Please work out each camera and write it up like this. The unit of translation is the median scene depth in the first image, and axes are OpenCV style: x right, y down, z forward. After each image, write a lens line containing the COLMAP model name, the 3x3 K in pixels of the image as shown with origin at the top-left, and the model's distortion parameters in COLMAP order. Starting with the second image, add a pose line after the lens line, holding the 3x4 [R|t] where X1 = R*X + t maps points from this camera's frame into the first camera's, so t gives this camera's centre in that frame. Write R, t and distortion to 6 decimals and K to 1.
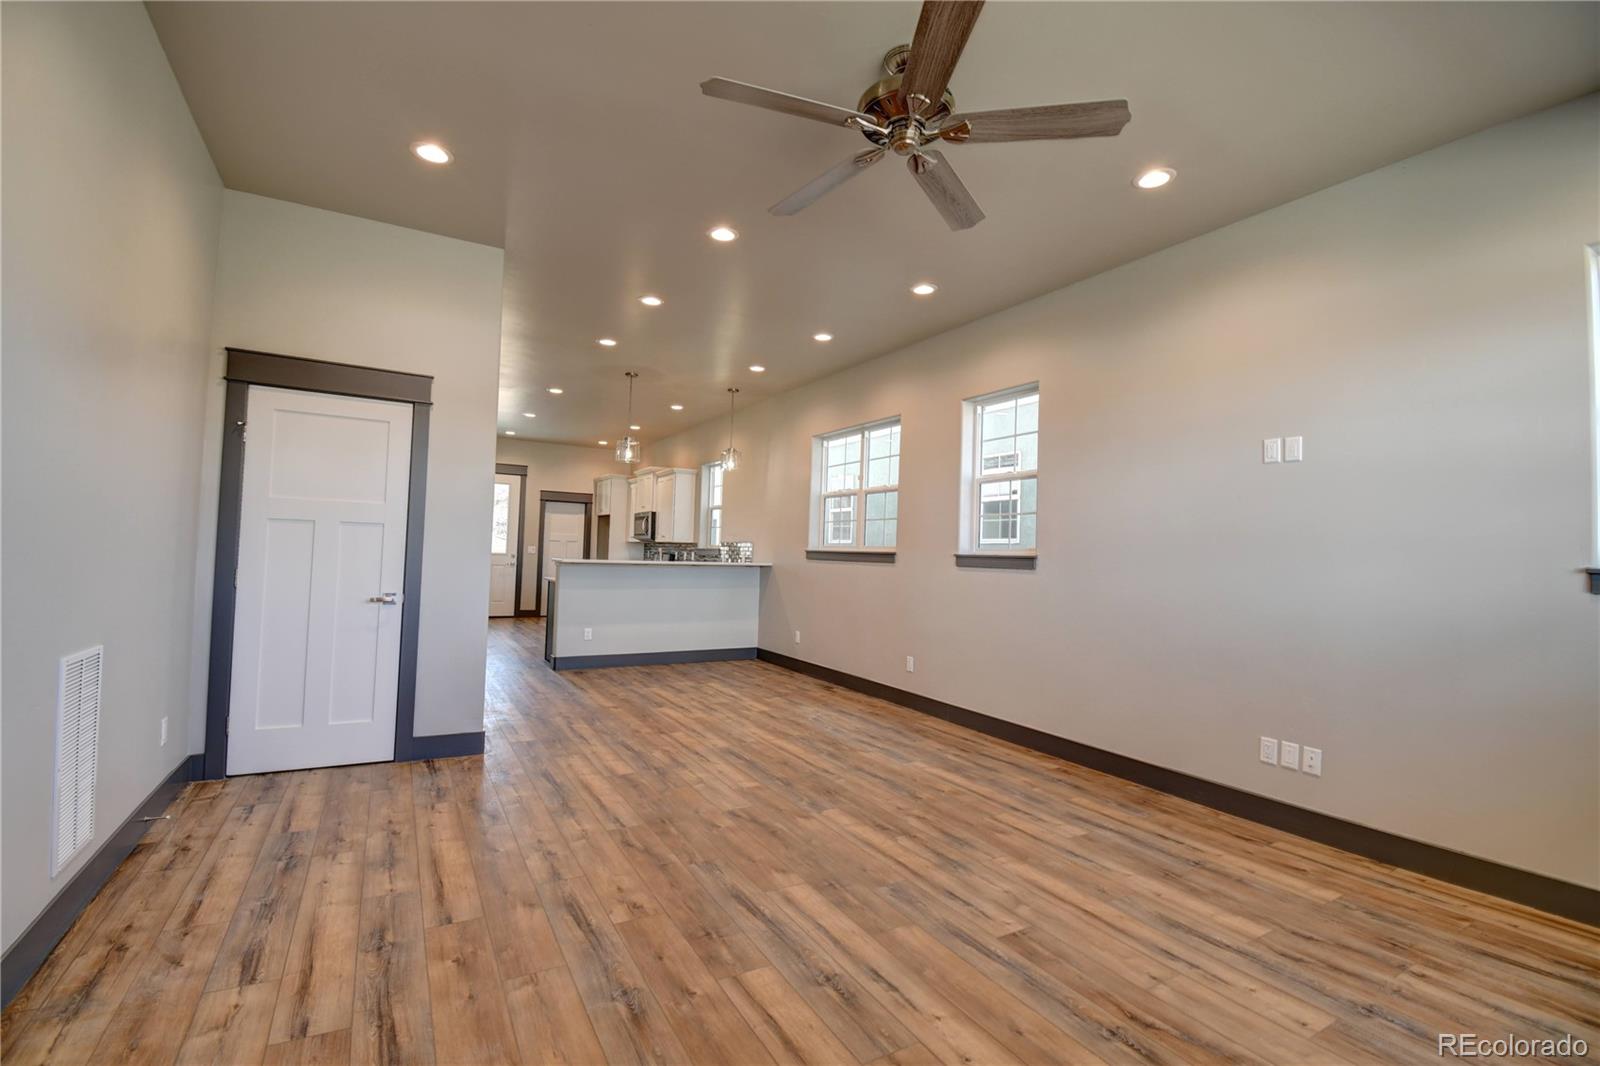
lens RADIAL K [[706.3, 0, 802.3], [0, 706.3, 532.1], [0, 0, 1]] dist [0.005744, -0.018695]
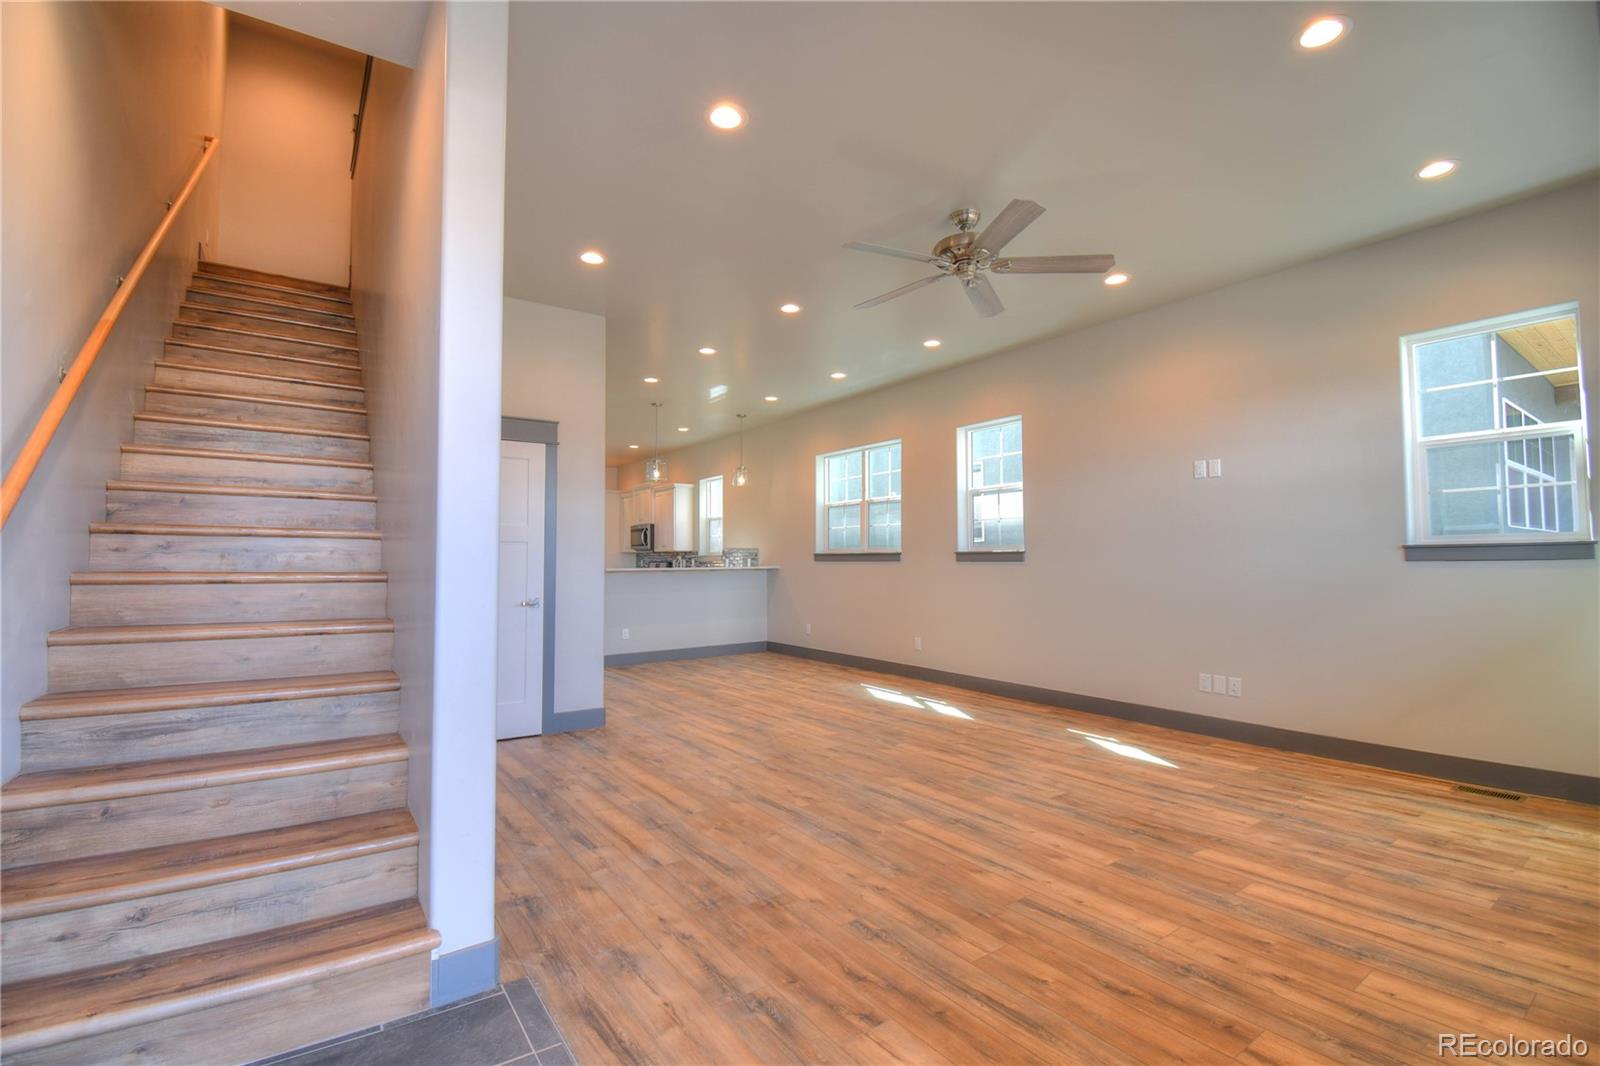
lens RADIAL K [[706.3, 0, 804.2], [0, 706.3, 534.2], [0, 0, 1]] dist [0.005744, -0.018695]
pose [[0.994573, -0.031795, 0.099064, -0.279482], [0.032142, 0.999481, -0.001909, -0.009629], [-0.098952, 0.005082, 0.995079, -0.342867]]
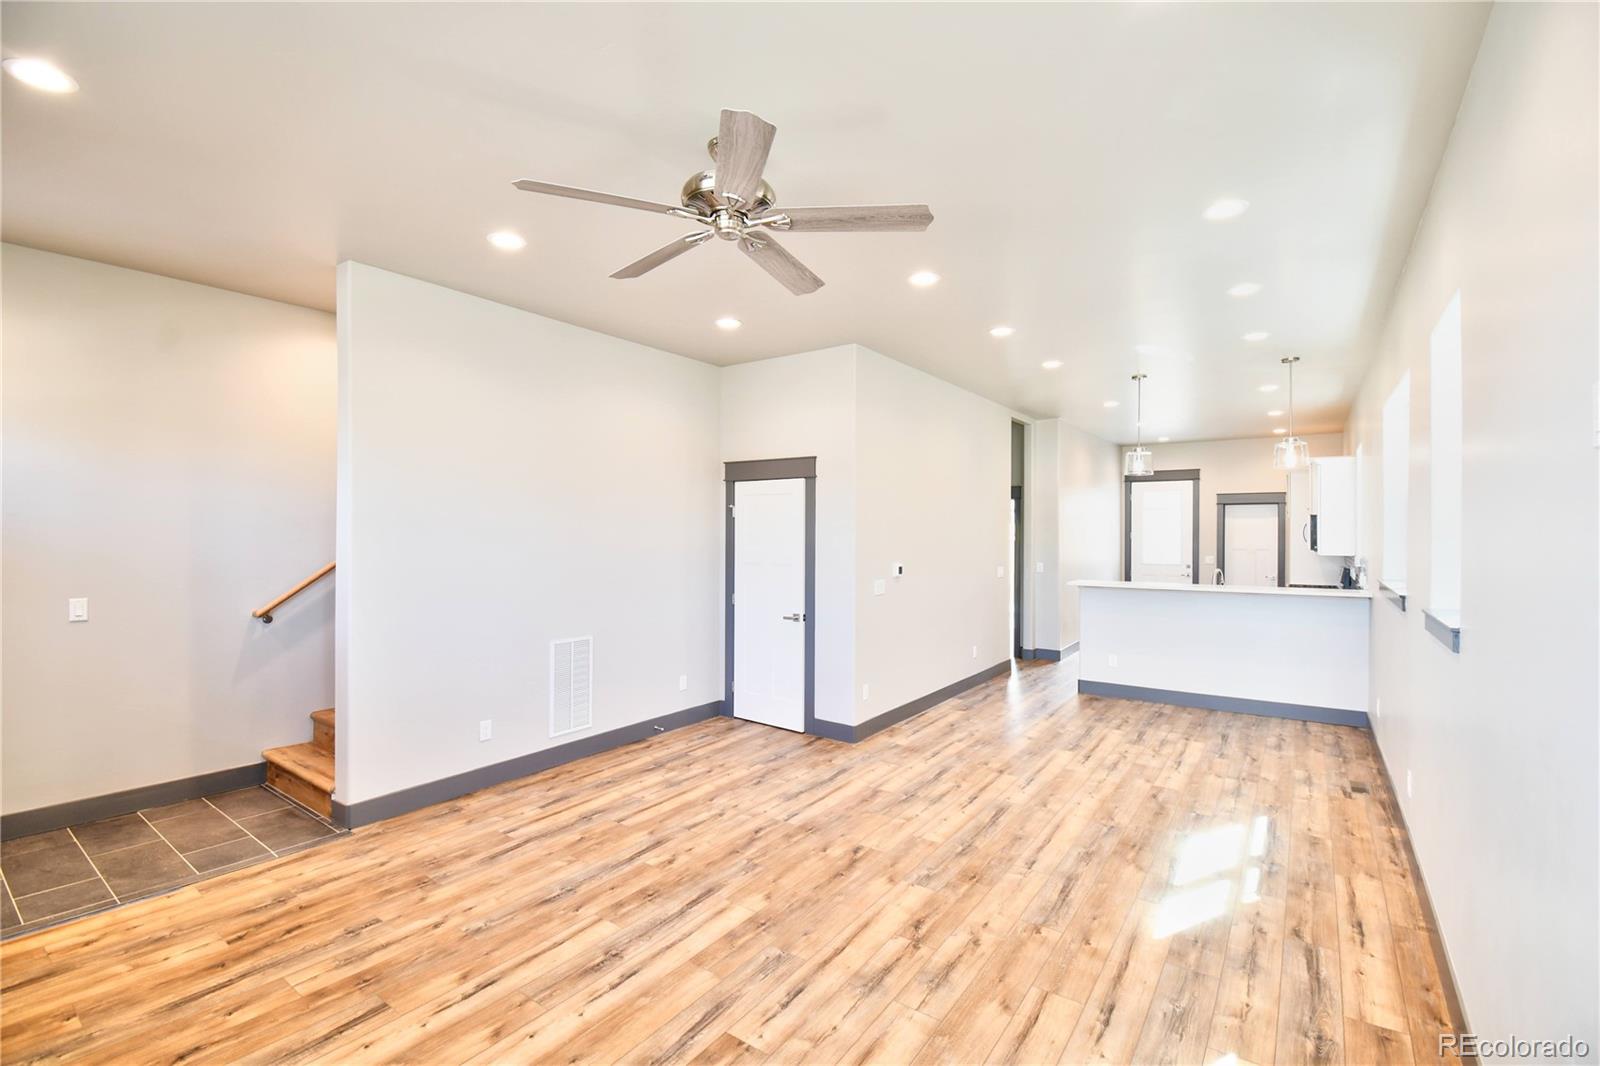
lens RADIAL K [[706.3, 0, 800.8], [0, 706.3, 527.9], [0, 0, 1]] dist [0.005744, -0.018695]
pose [[0.412437, -0.030572, -0.910473, 0.882701], [0.037705, 0.999153, -0.016470, -0.076463], [0.910205, -0.027537, 0.413241, 0.506578]]
